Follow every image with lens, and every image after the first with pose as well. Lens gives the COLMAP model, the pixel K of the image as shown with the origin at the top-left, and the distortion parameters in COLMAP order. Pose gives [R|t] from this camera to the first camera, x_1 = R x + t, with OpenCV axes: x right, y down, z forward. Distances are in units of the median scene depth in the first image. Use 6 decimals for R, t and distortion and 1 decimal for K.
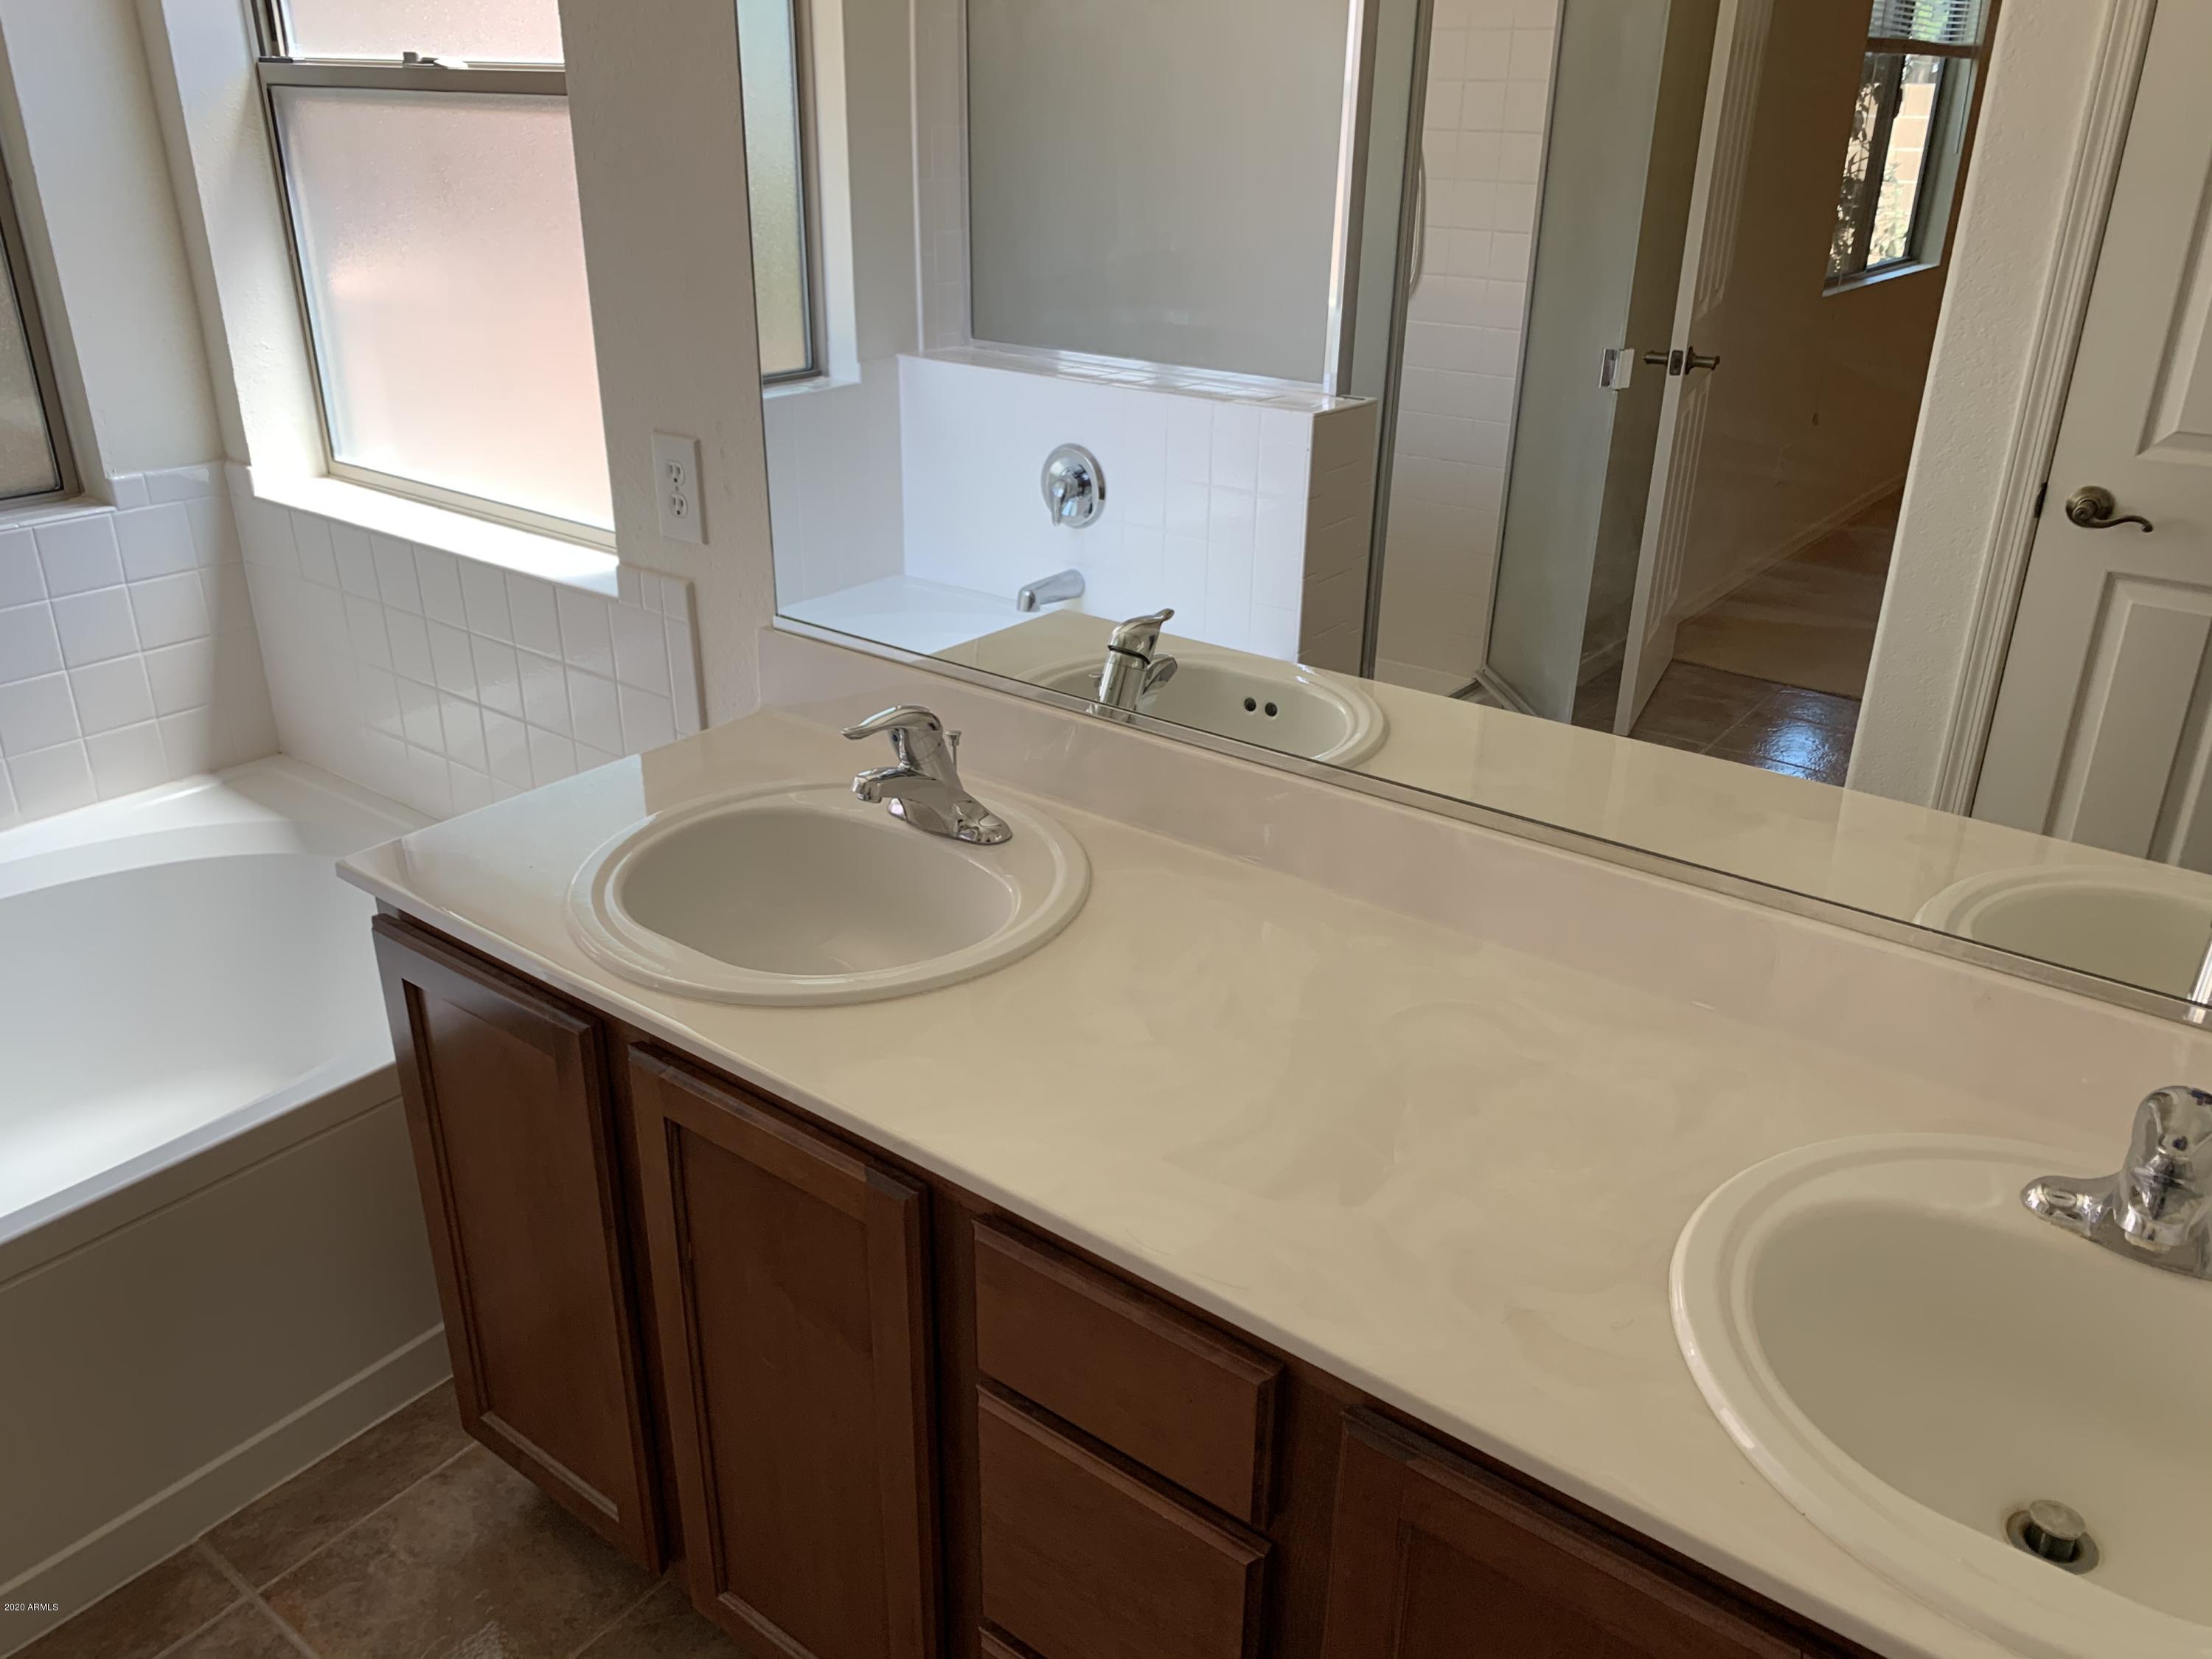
lens RADIAL K [[1686.4, 0, 1103.9], [0, 1686.4, 826.1], [0, 0, 1]] dist [0.003608, 0.009028]
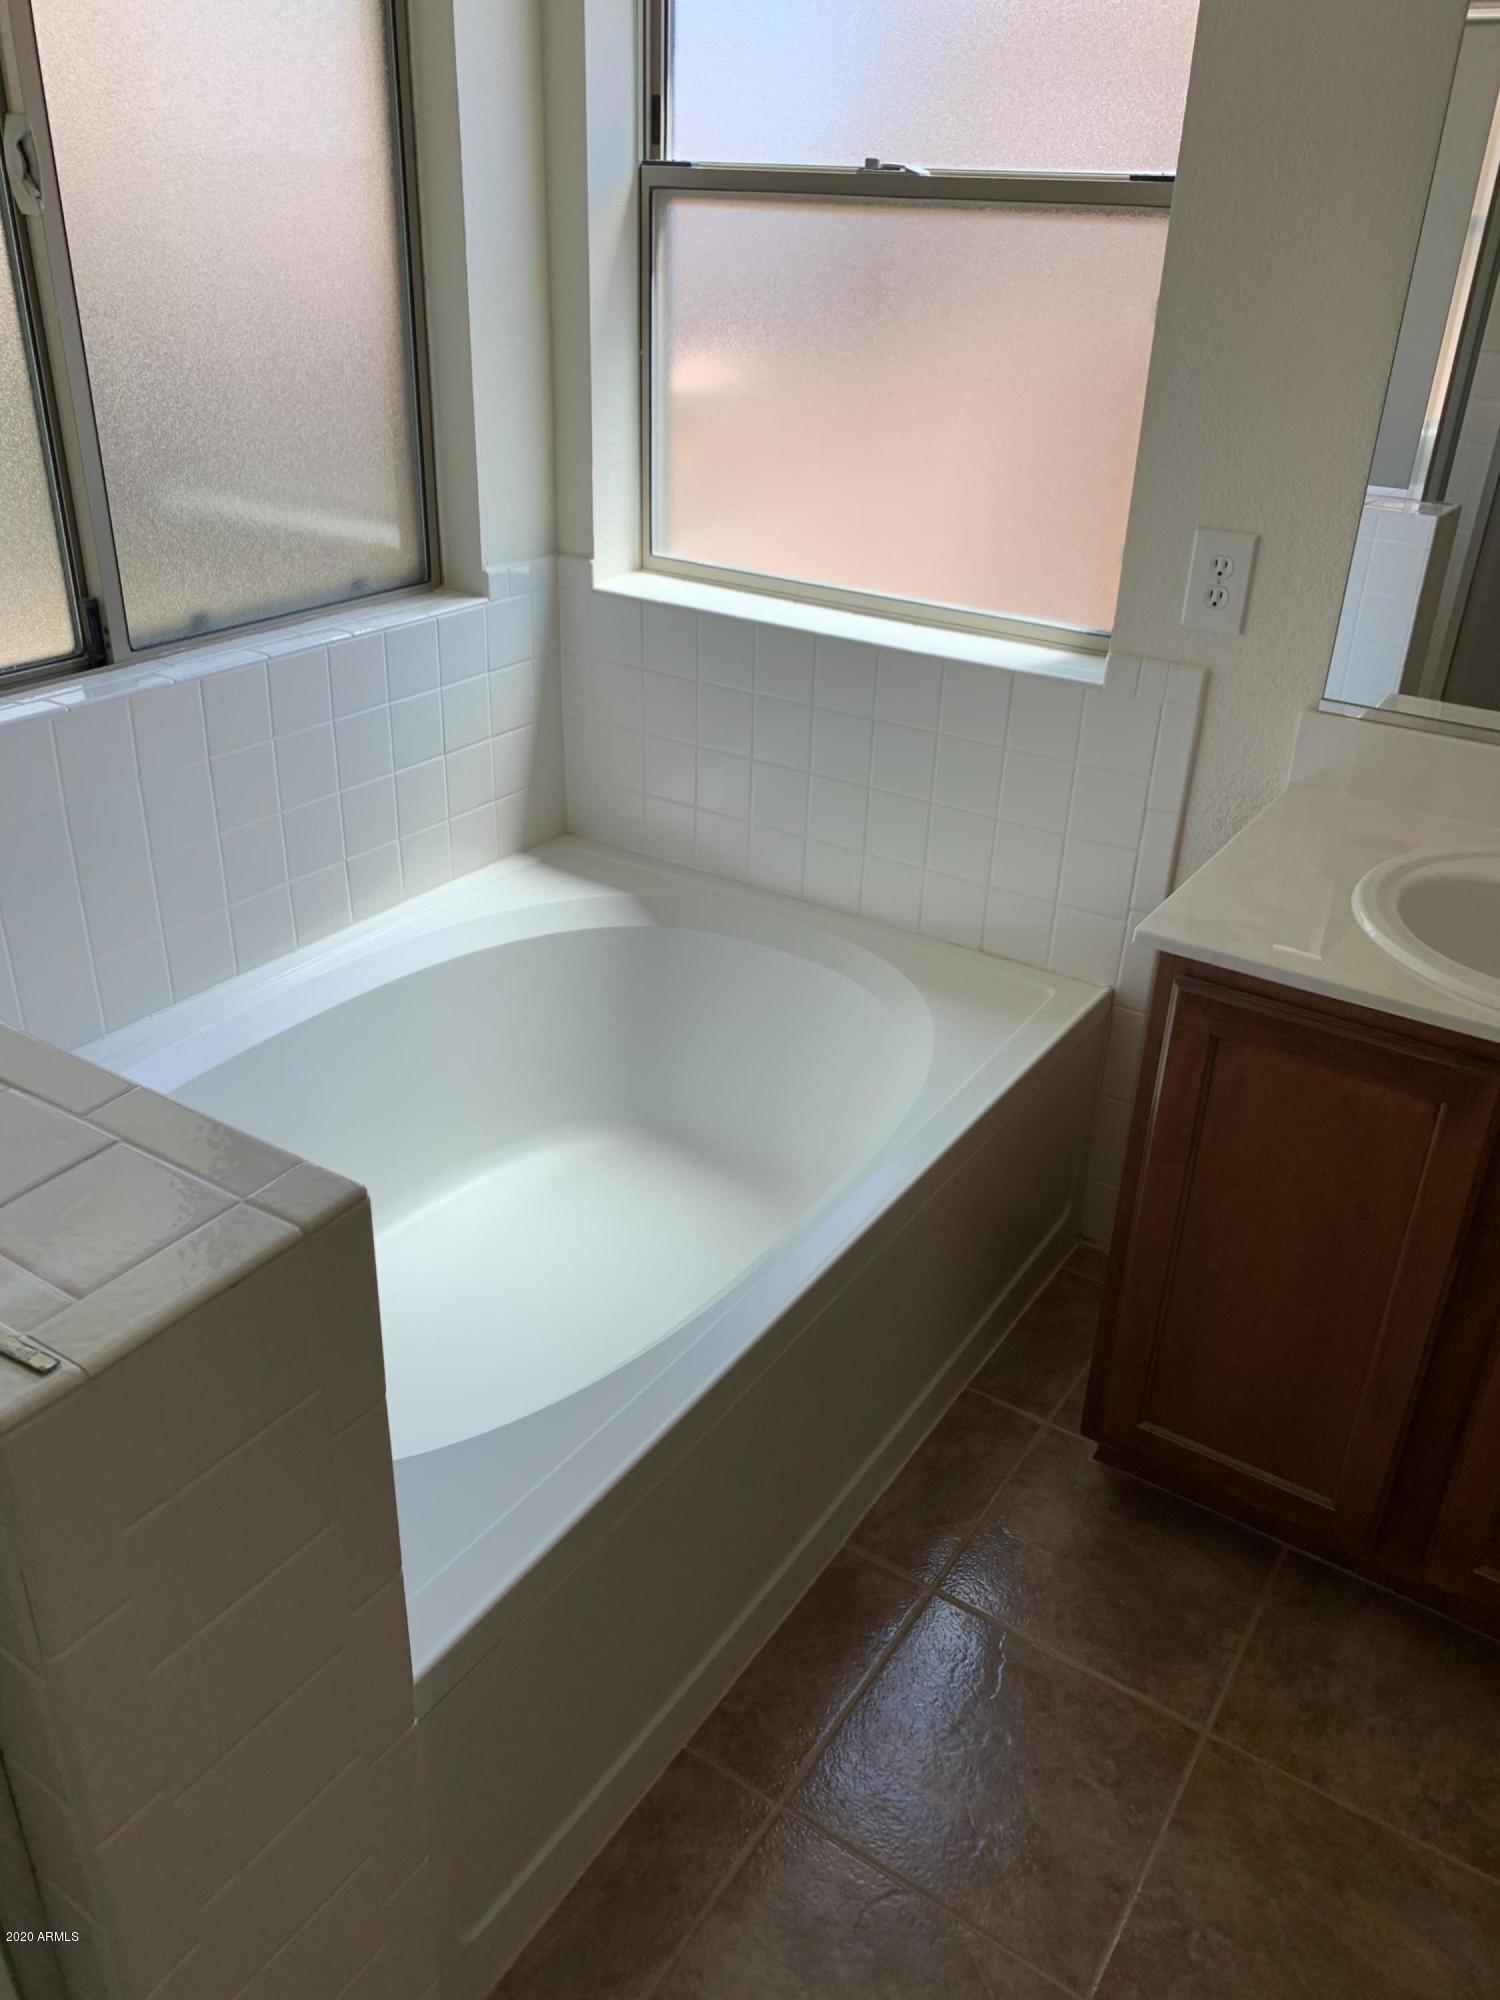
lens RADIAL K [[1524.8, 0, 750.4], [0, 1524.8, 1000.9], [0, 0, 1]] dist [0.003608, 0.009028]
pose [[0.996406, -0.017025, 0.082974, -0.519337], [0.011557, 0.997756, 0.065945, 0.000379], [-0.083910, -0.064749, 0.994367, 0.027279]]
